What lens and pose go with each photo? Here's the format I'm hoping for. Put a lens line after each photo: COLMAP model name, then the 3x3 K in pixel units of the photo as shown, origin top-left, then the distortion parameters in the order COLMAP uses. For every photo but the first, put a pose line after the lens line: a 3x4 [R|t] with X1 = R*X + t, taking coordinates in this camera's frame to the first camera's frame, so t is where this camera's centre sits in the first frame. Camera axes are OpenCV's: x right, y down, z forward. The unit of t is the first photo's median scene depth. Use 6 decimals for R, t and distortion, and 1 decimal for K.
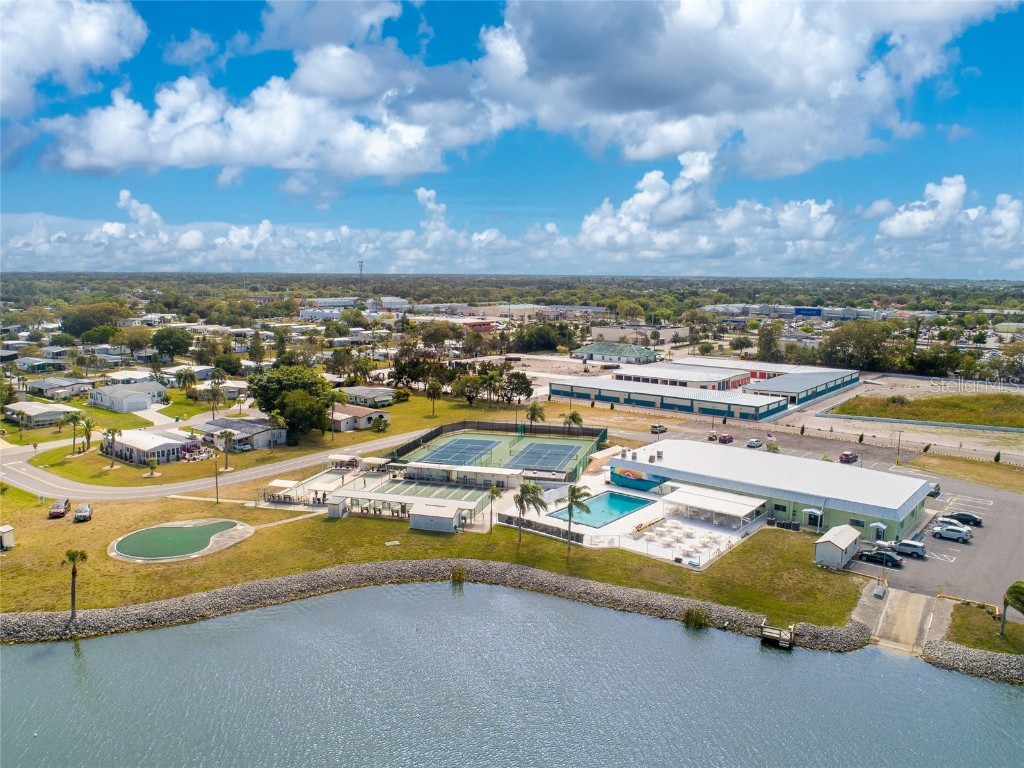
lens RADIAL K [[784.7, 0, 512.0], [0, 784.7, 384.0], [0, 0, 1]] dist [-0.003131, -0.006466]
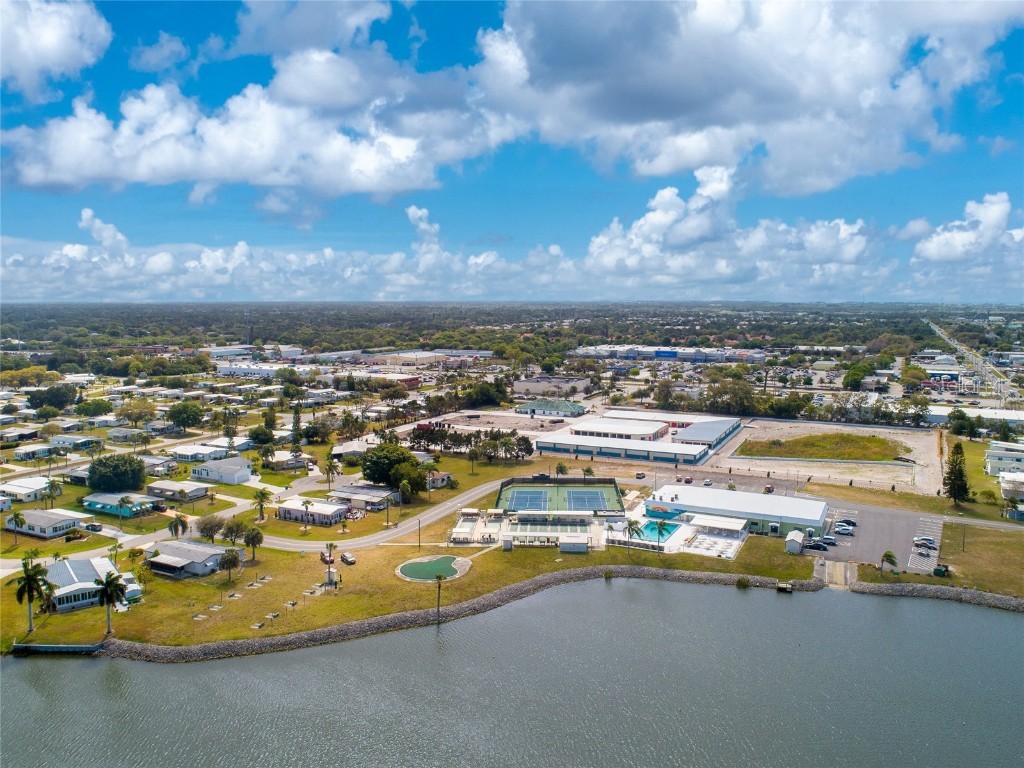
lens RADIAL K [[784.7, 0, 512.0], [0, 784.7, 384.0], [0, 0, 1]] dist [-0.003131, -0.006466]
pose [[1.000000, -0.000023, -0.000079, 0.000069], [0.000020, 0.998926, -0.046335, -0.001637], [0.000080, 0.046335, 0.998926, 0.101667]]
